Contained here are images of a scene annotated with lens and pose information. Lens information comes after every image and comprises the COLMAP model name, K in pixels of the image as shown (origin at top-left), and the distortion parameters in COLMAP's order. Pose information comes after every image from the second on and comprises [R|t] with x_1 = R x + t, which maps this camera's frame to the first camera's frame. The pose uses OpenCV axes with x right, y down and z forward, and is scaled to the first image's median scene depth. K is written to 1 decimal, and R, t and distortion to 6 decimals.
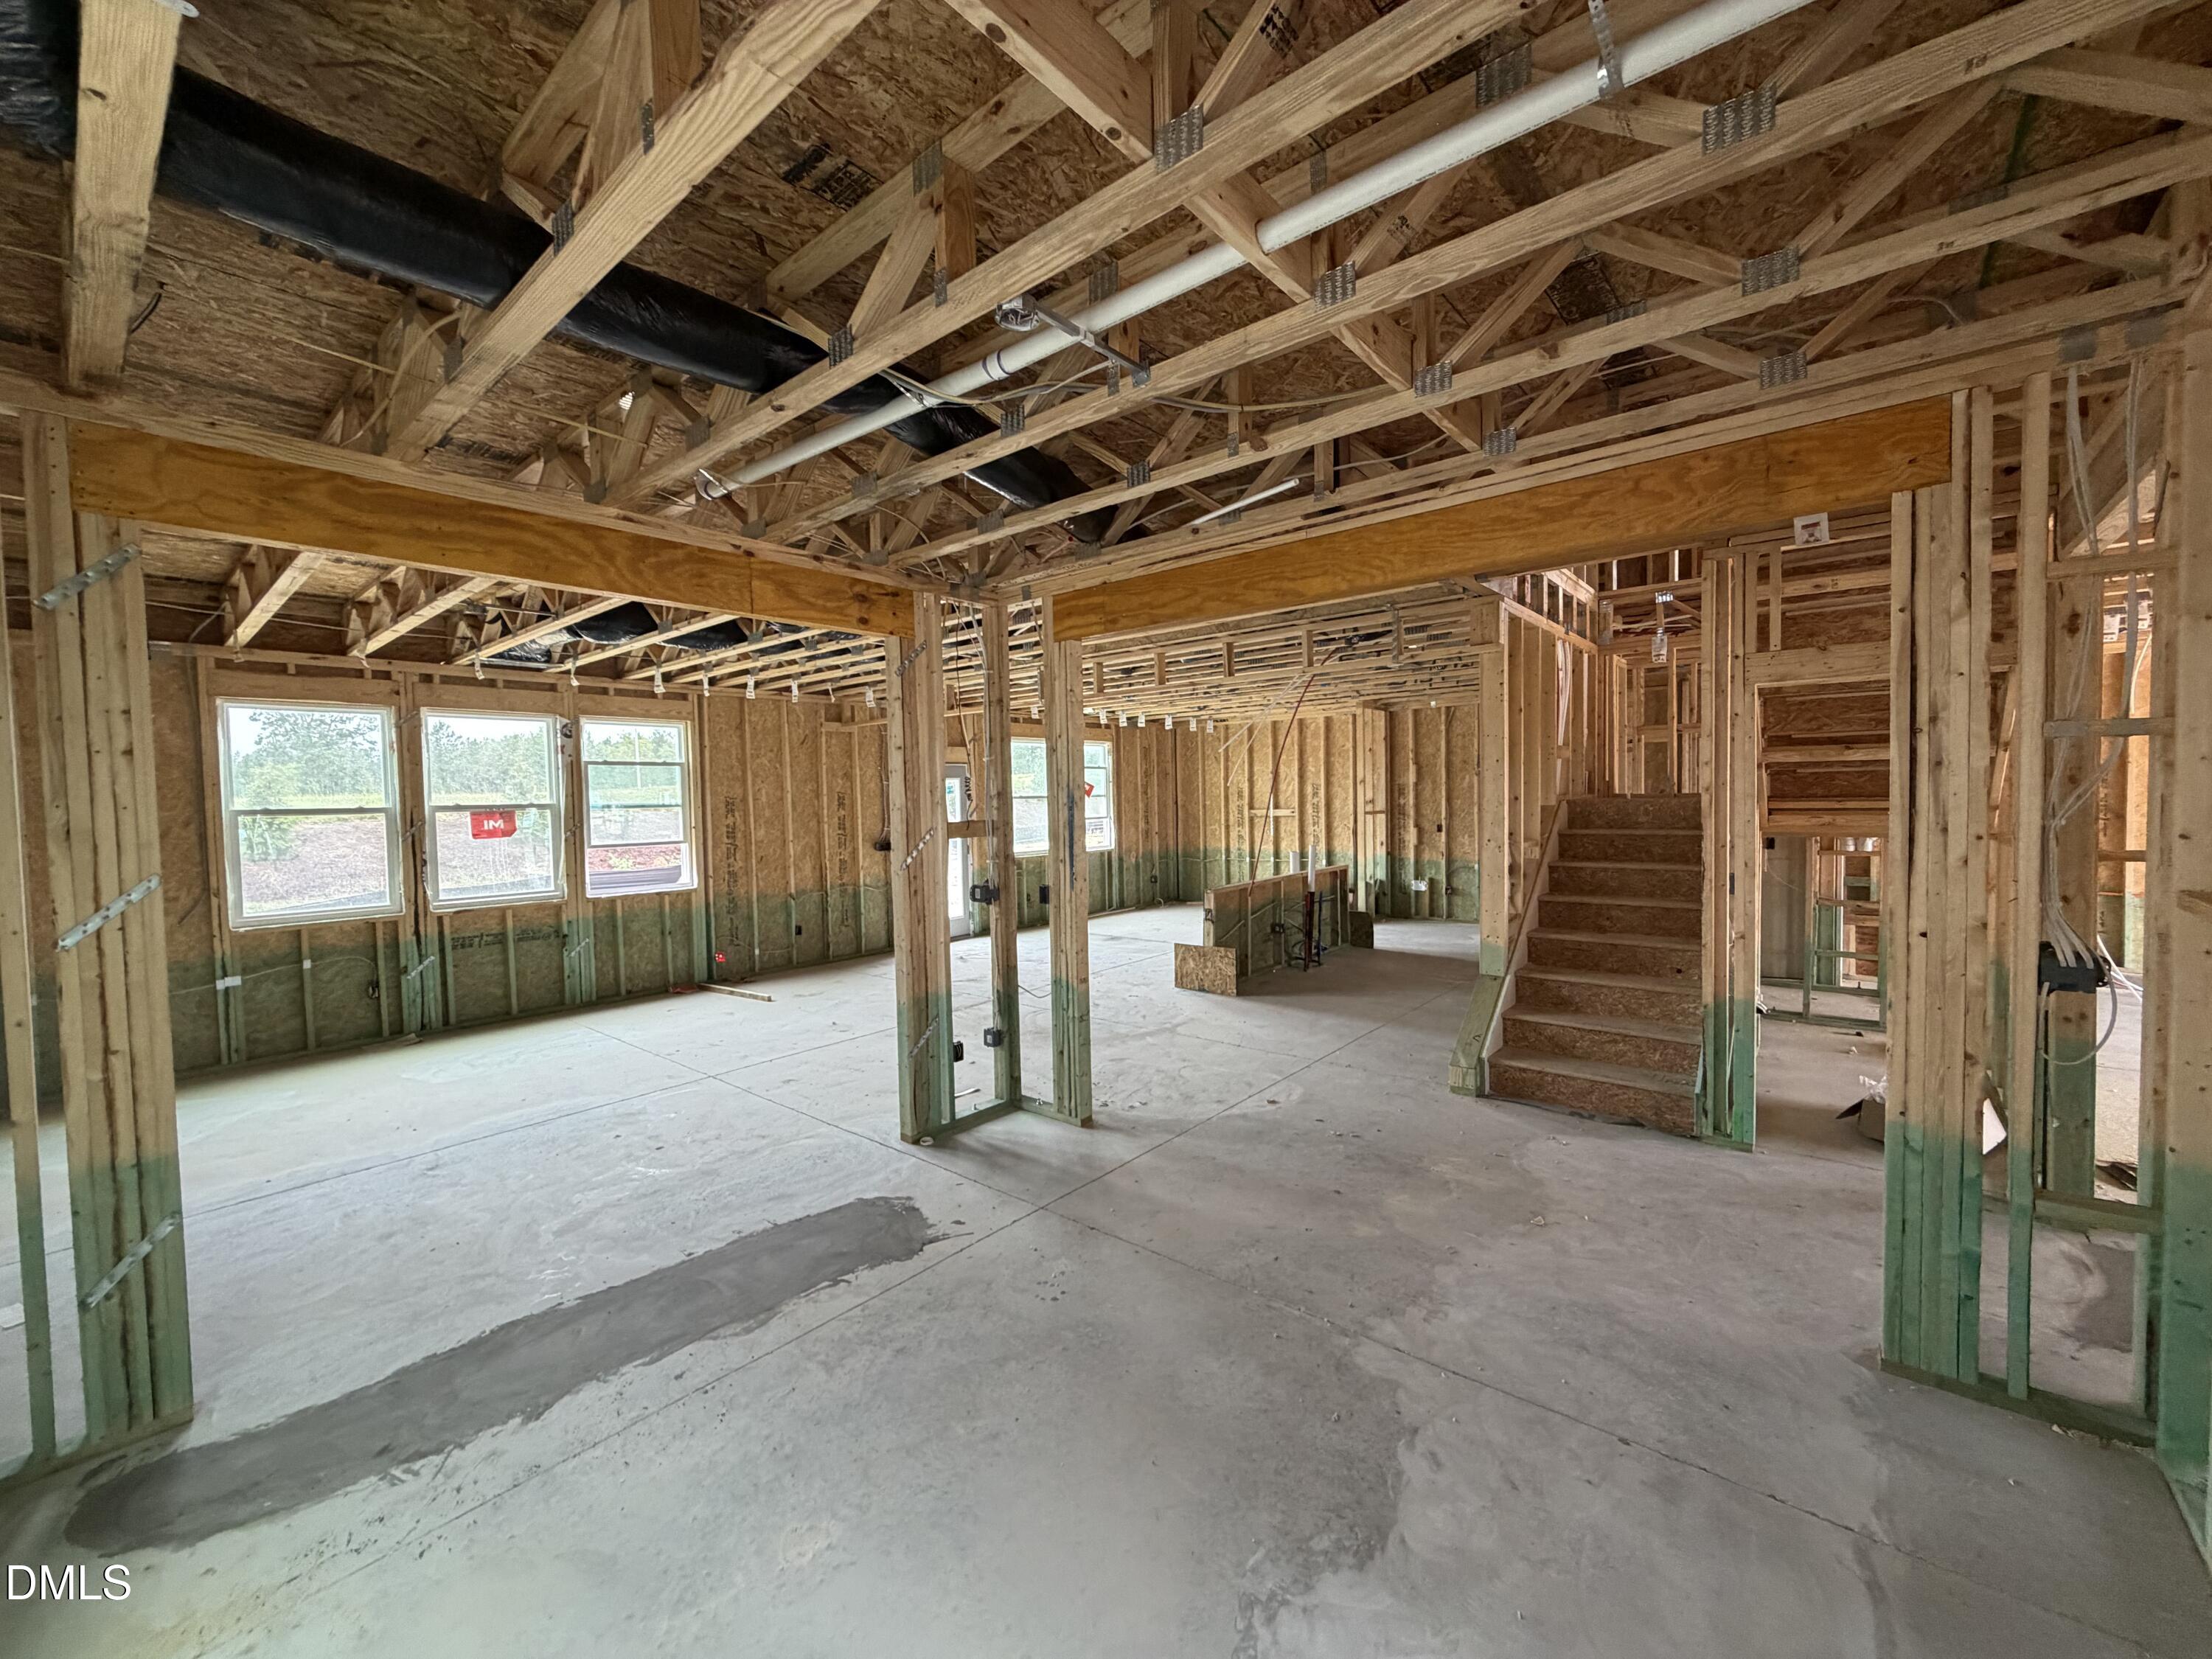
lens RADIAL K [[881.8, 0, 1101.7], [0, 881.8, 829.3], [0, 0, 1]] dist [-0.000823, -0.000173]
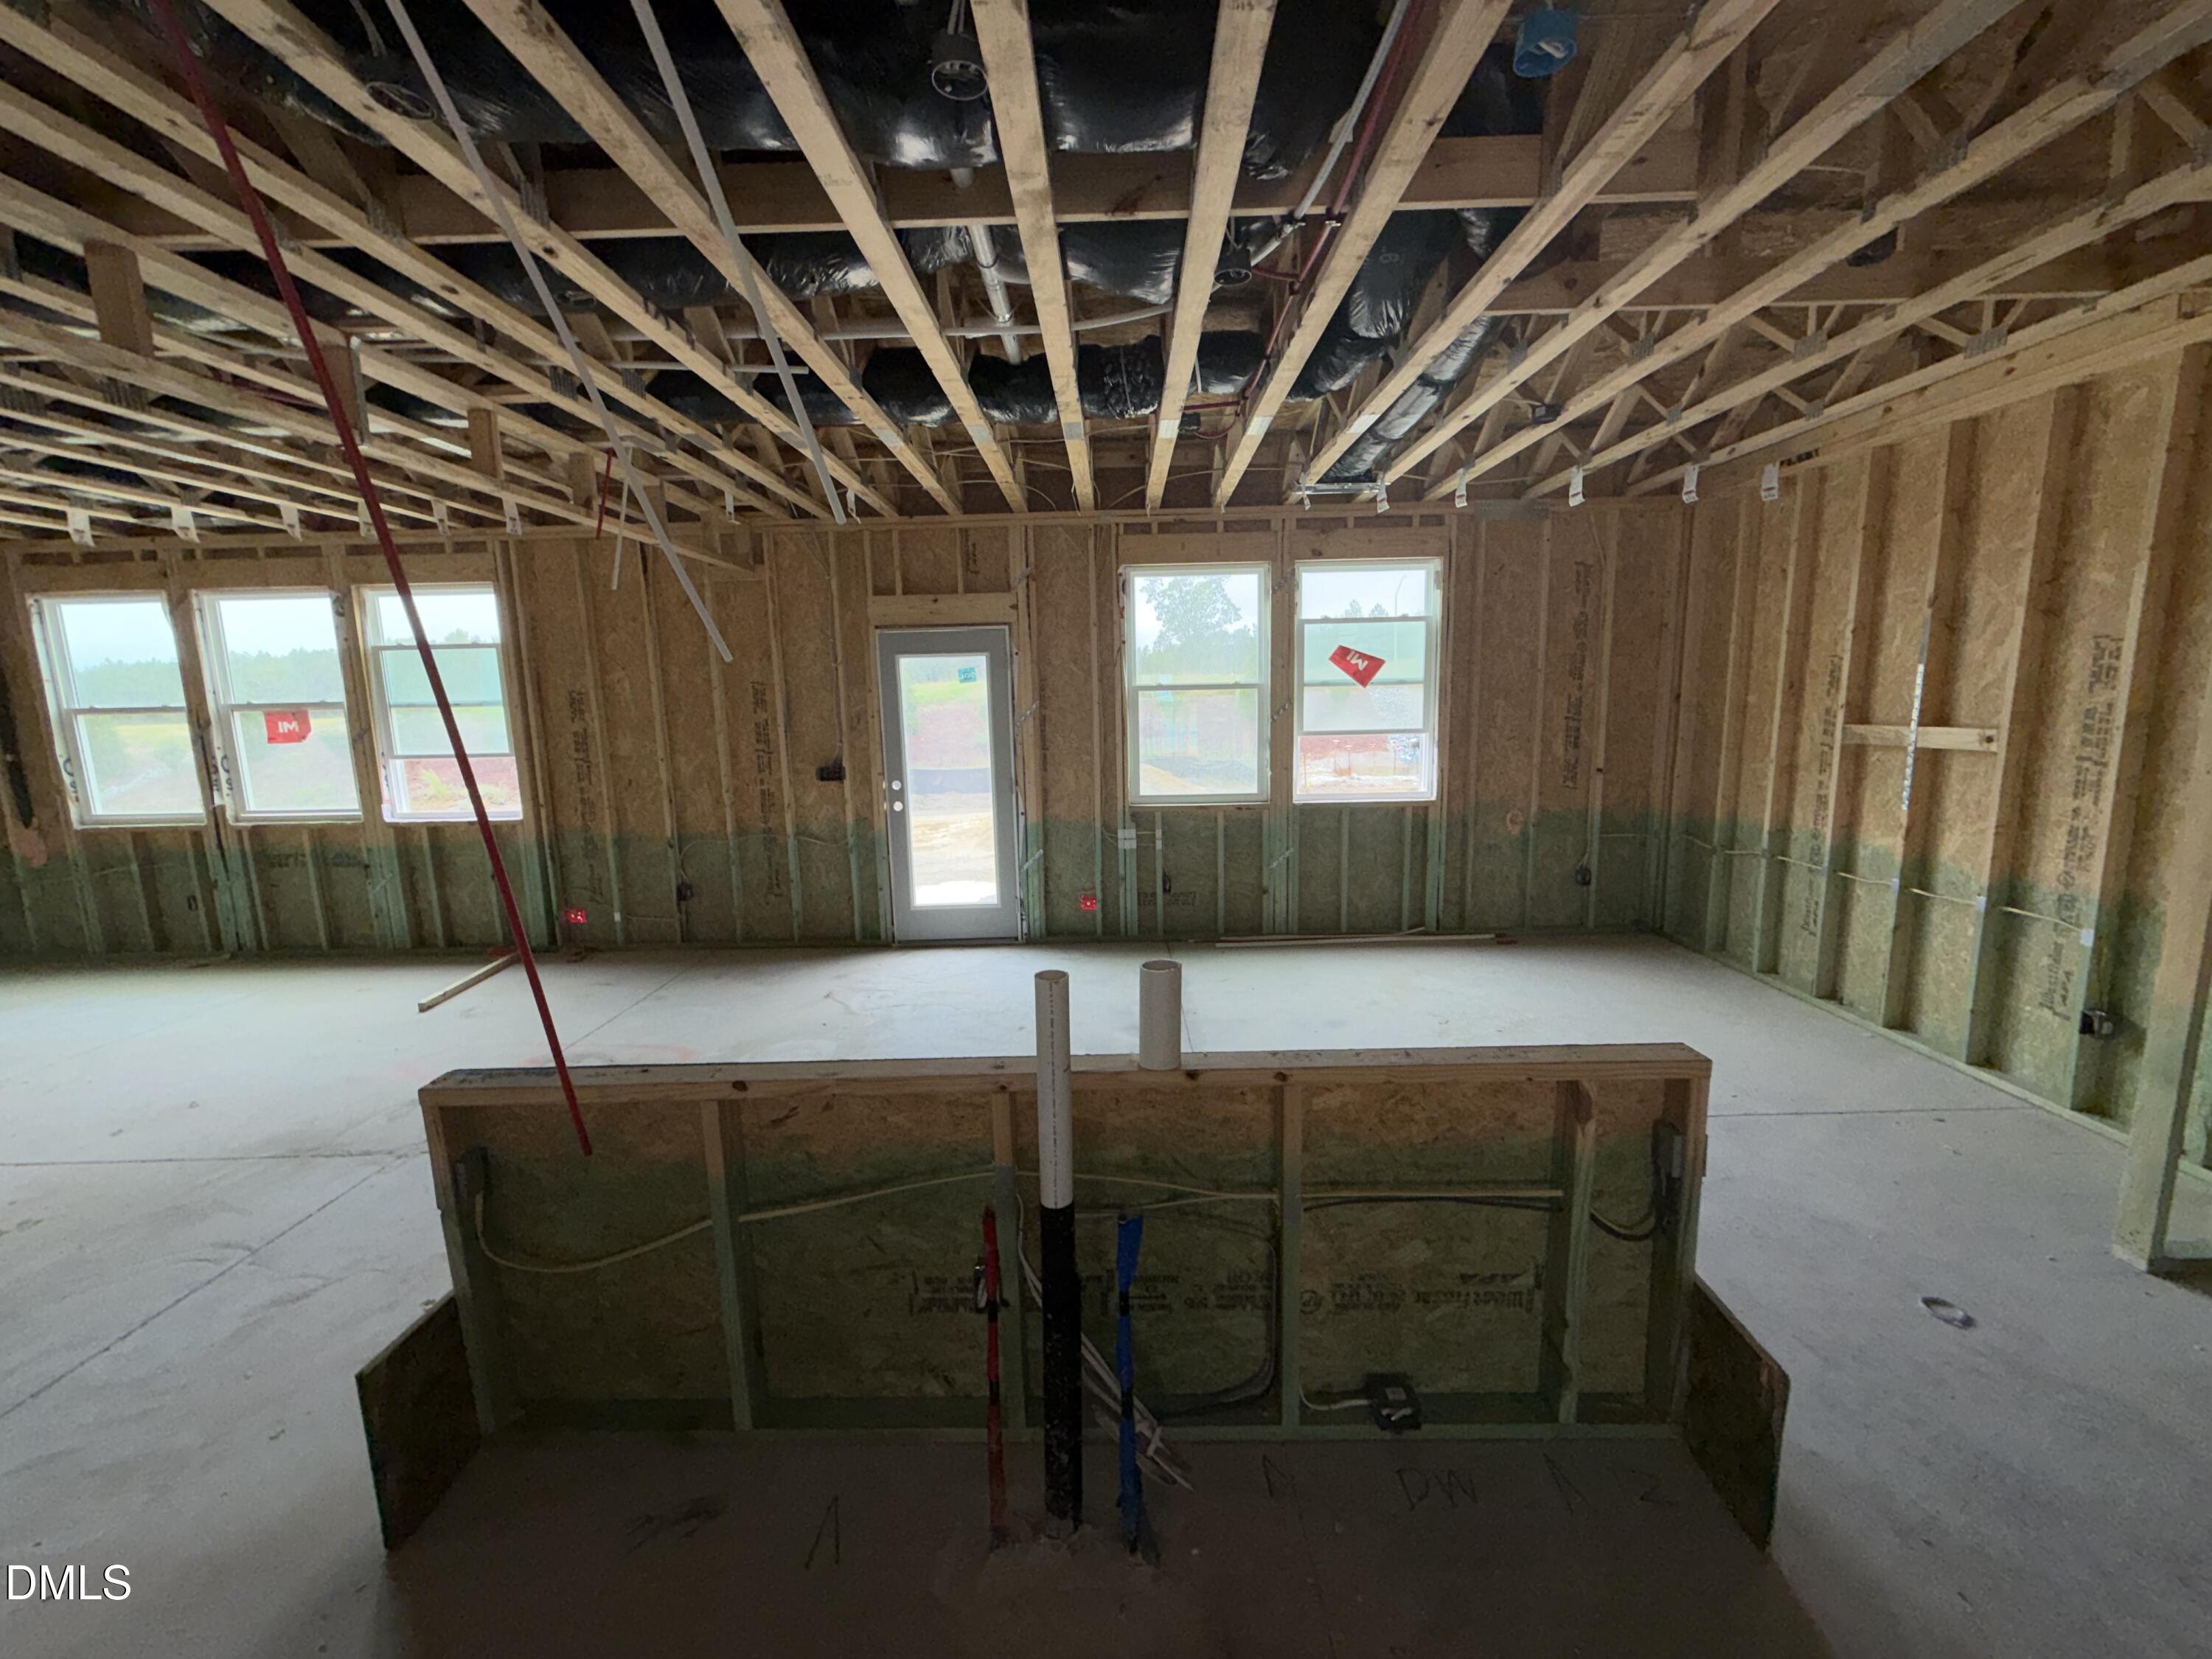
lens RADIAL K [[881.8, 0, 1101.7], [0, 881.8, 829.3], [0, 0, 1]] dist [-0.000823, -0.000173]
pose [[0.636837, 0.127458, -0.760390, 0.454235], [-0.019790, 0.988618, 0.149140, -0.049016], [0.770744, -0.079930, 0.632111, 1.050177]]
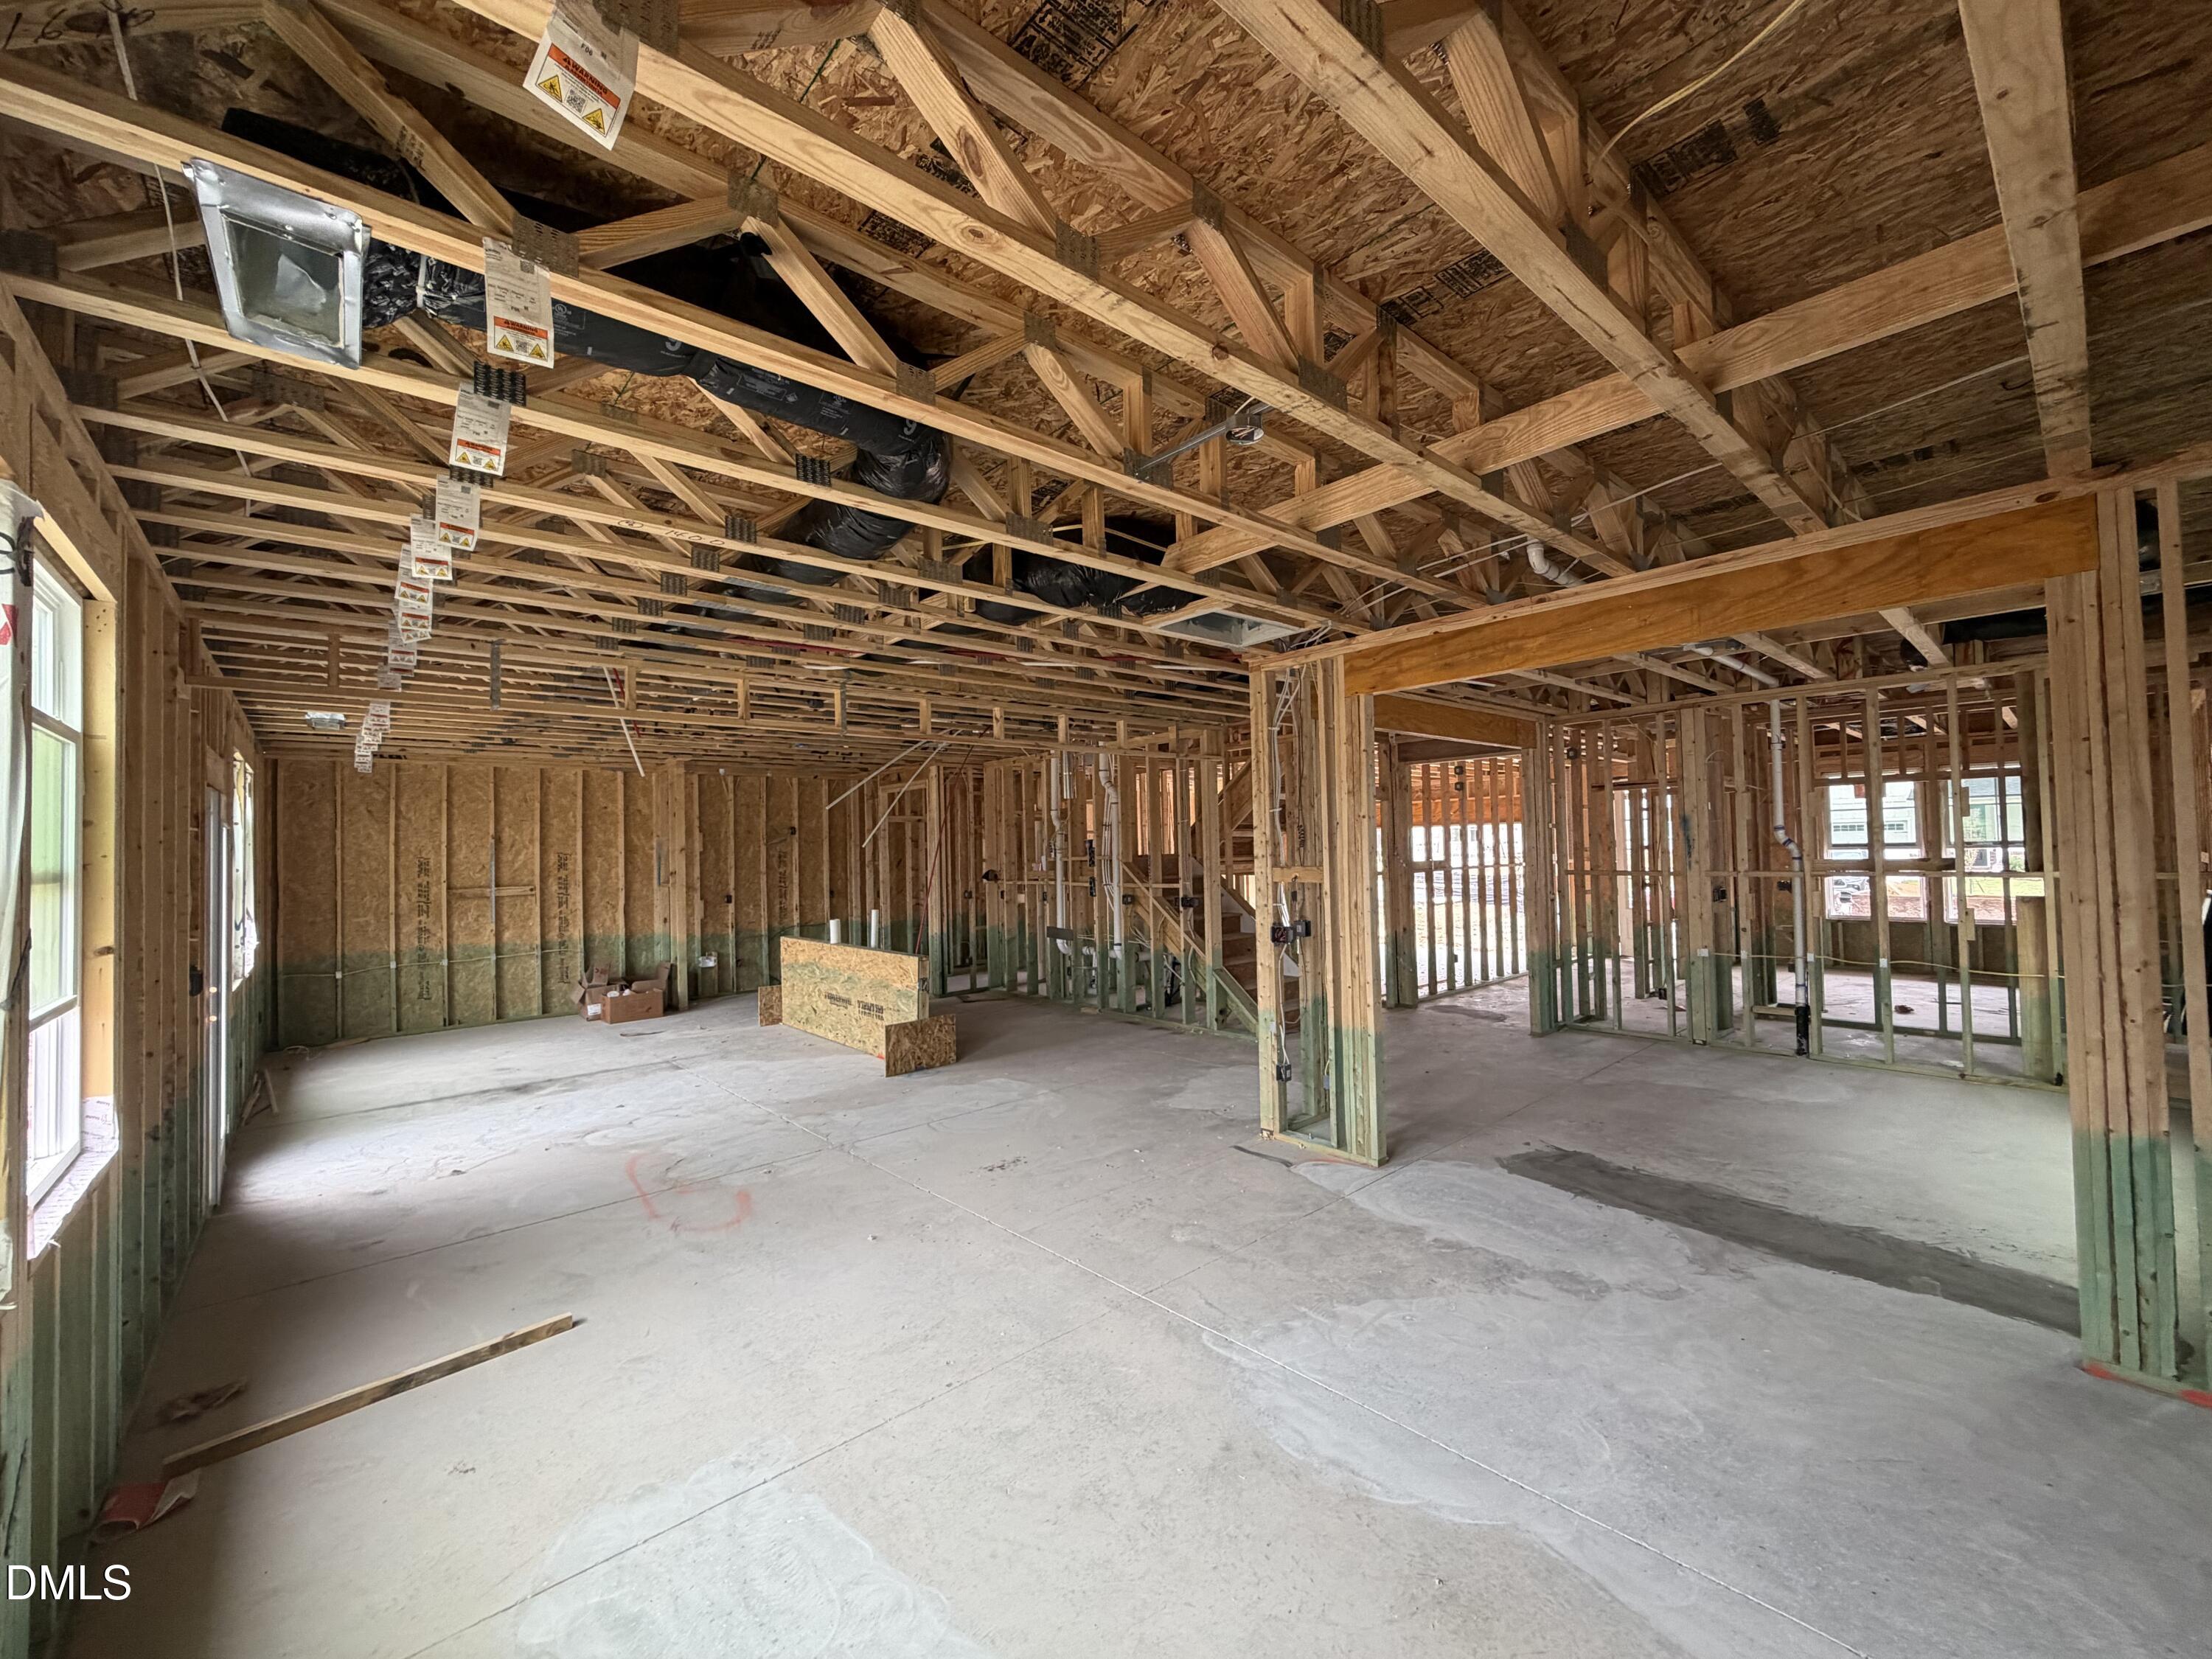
lens RADIAL K [[881.8, 0, 1101.7], [0, 881.8, 829.3], [0, 0, 1]] dist [-0.000823, -0.000173]
pose [[0.143859, 0.042037, 0.988705, -0.830019], [0.056282, 0.997133, -0.050585, -0.009645], [-0.987996, 0.062923, 0.141081, 0.718252]]
